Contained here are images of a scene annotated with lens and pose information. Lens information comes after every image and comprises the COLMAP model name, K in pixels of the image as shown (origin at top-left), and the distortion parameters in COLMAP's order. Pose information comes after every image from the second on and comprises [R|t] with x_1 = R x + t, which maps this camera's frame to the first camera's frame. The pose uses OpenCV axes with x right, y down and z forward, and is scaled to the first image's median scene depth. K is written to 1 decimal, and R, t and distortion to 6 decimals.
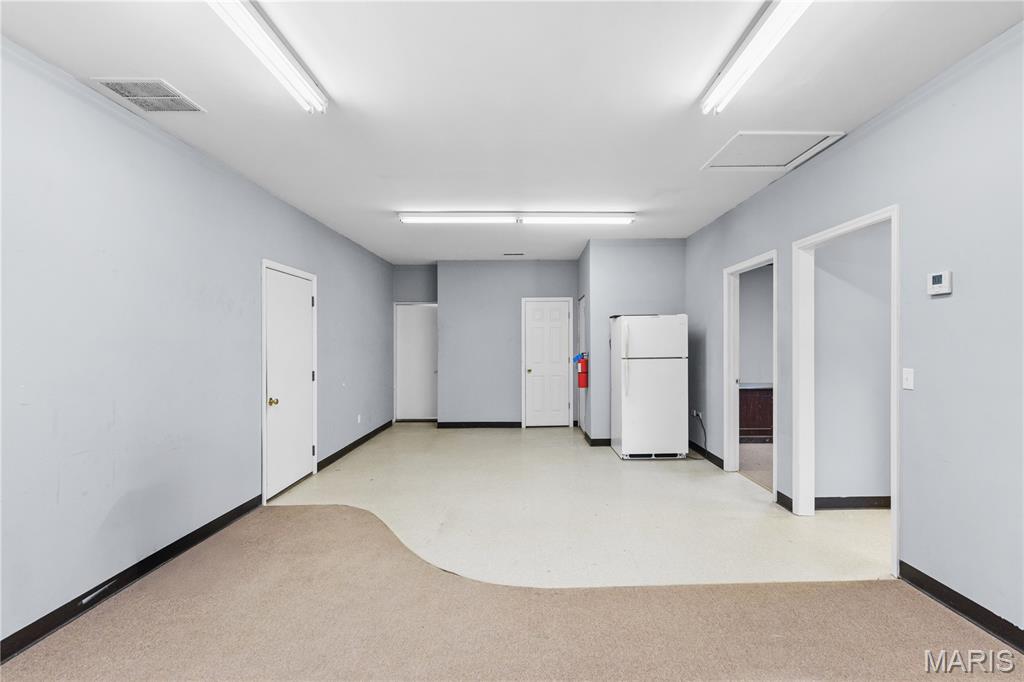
lens RADIAL K [[467.7, 0, 530.8], [0, 467.7, 341.0], [0, 0, 1]] dist [0.004788, -0.001285]
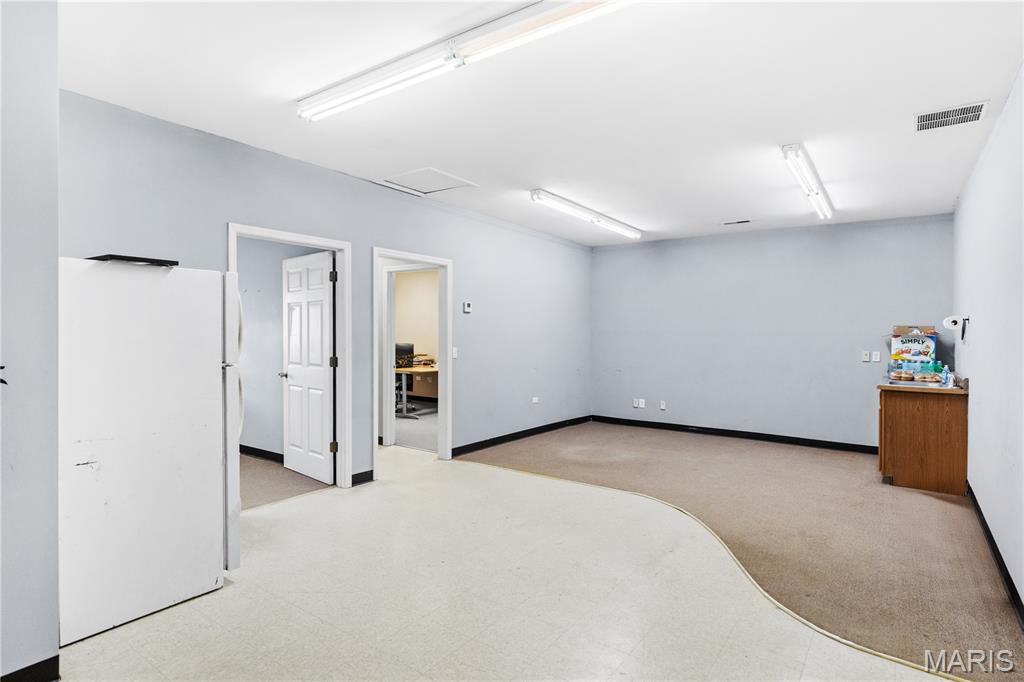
lens RADIAL K [[536.4, 0, 511.9], [0, 536.4, 341.3], [0, 0, 1]] dist [0.001127, 0.000030]
pose [[-0.786096, 0.001416, 0.618103, -0.369074], [0.004801, 0.999981, 0.003816, 0.012702], [-0.618086, 0.005967, -0.786088, 1.263378]]
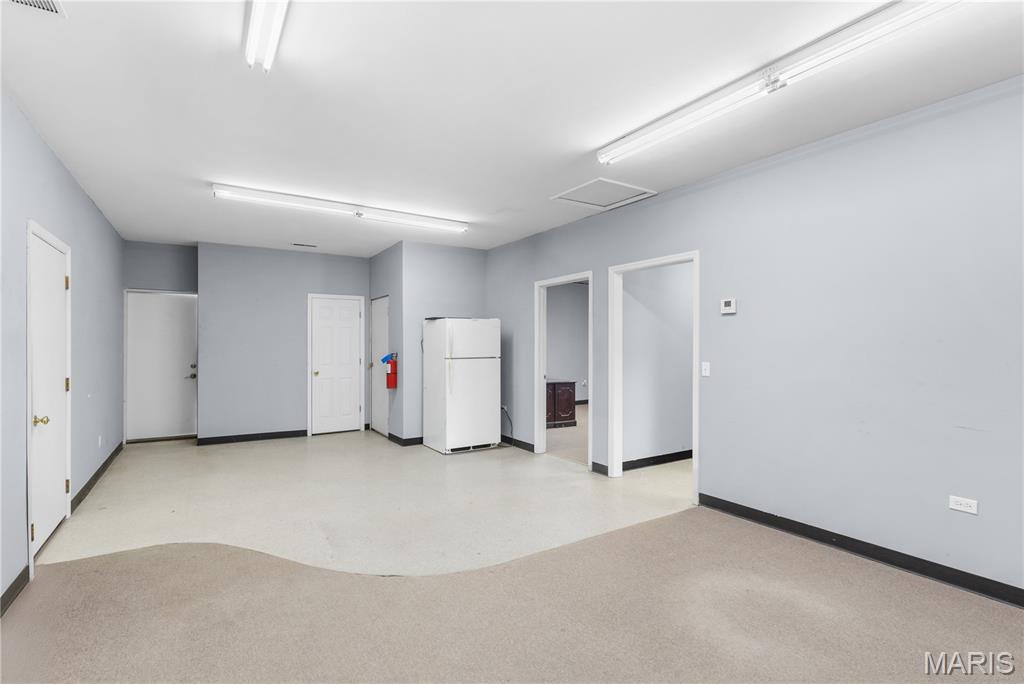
lens RADIAL K [[467.7, 0, 514.9], [0, 467.7, 342.3], [0, 0, 1]] dist [0.004788, -0.001285]
pose [[0.863307, 0.011277, 0.504553, -0.225579], [-0.010614, 0.999935, -0.004188, 0.003799], [-0.504567, -0.001740, 0.863371, 0.012564]]
